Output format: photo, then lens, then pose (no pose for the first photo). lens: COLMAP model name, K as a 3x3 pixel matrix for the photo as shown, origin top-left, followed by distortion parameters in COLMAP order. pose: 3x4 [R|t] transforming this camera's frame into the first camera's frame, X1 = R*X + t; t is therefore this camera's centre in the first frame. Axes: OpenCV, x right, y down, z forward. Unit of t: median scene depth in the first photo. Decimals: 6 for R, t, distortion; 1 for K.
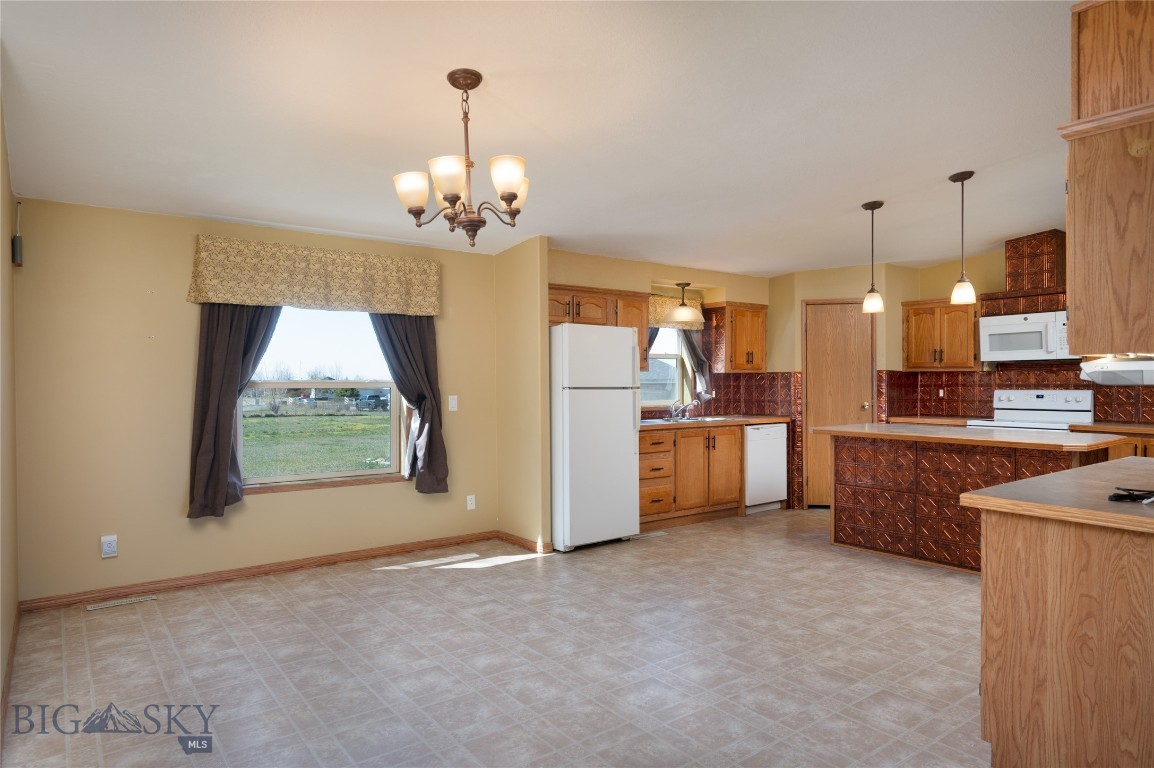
lens RADIAL K [[690.5, 0, 559.4], [0, 690.5, 384.2], [0, 0, 1]] dist [-0.008847, 0.000260]
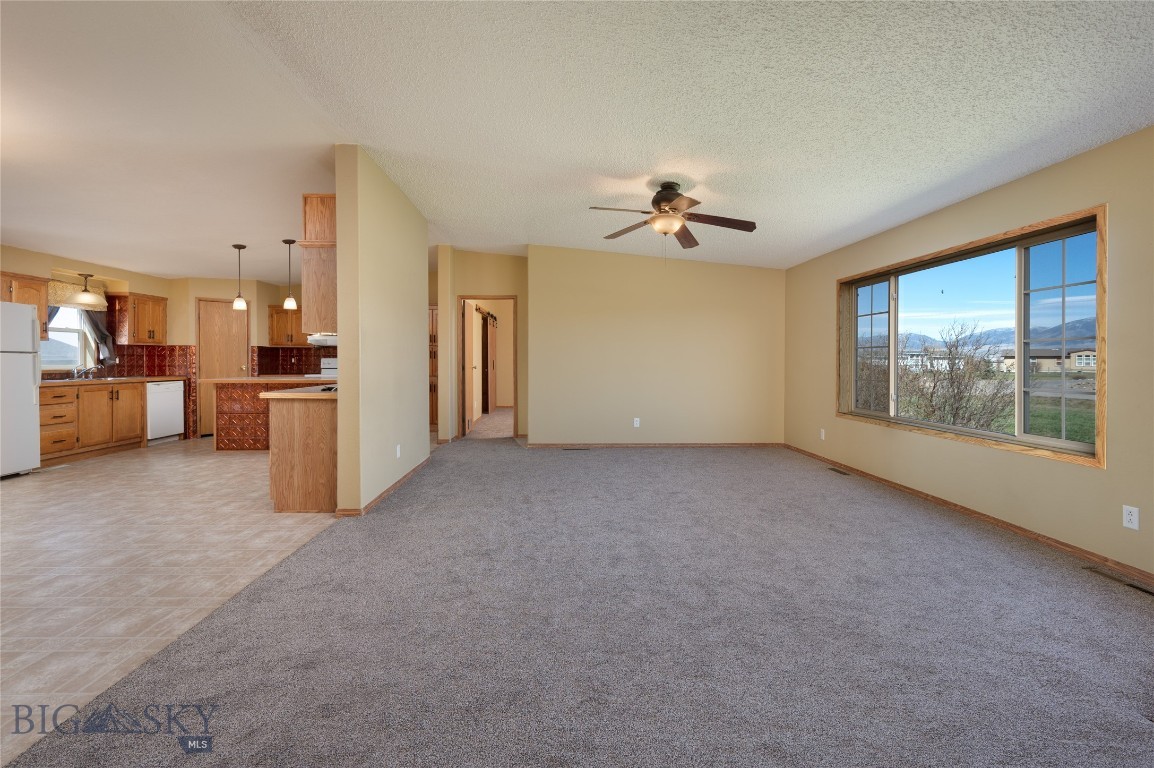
lens RADIAL K [[486.4, 0, 559.6], [0, 486.4, 364.1], [0, 0, 1]] dist [-0.000481, -0.000034]
pose [[0.577603, -0.002911, 0.816313, -0.057502], [0.002119, 0.999996, 0.002067, 0.024770], [-0.816315, 0.000535, 0.577606, -0.278501]]
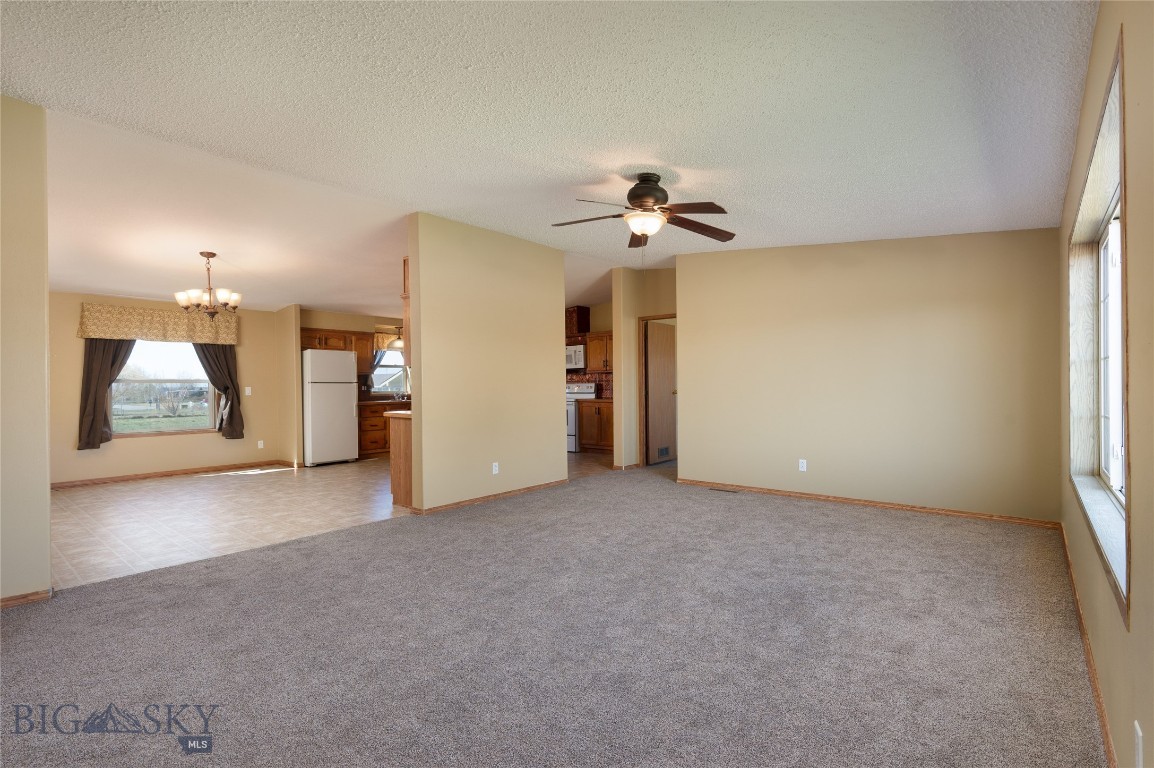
lens RADIAL K [[543.0, 0, 585.0], [0, 543.0, 386.7], [0, 0, 1]] dist [-0.001630, -0.000408]
pose [[0.968837, -0.006798, 0.247608, 0.329016], [0.007692, 0.999967, -0.002644, 0.023805], [-0.247582, 0.004466, 0.968857, -0.584974]]
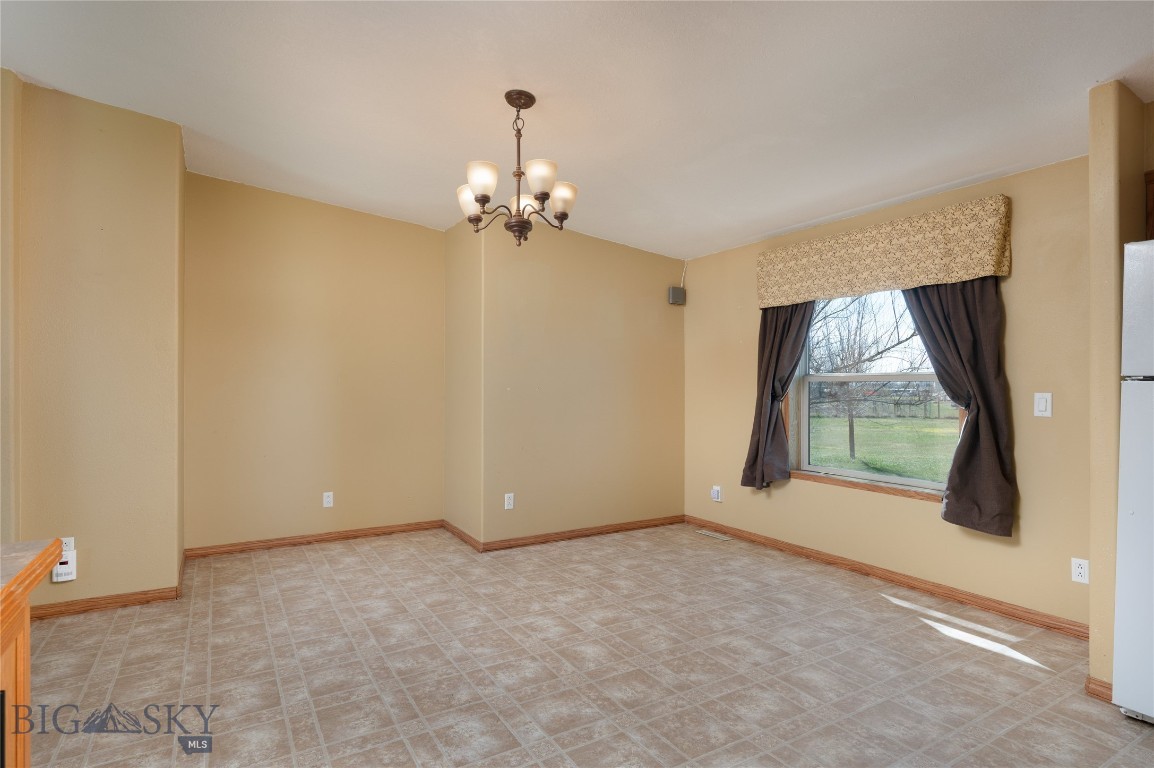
lens RADIAL K [[598.1, 0, 572.2], [0, 598.1, 384.4], [0, 0, 1]] dist [0.000290, 0.000156]
pose [[-0.086615, 0.001526, -0.996241, 0.395646], [-0.008492, 0.999961, 0.002270, 0.010292], [0.996206, 0.008657, -0.086599, 0.553991]]
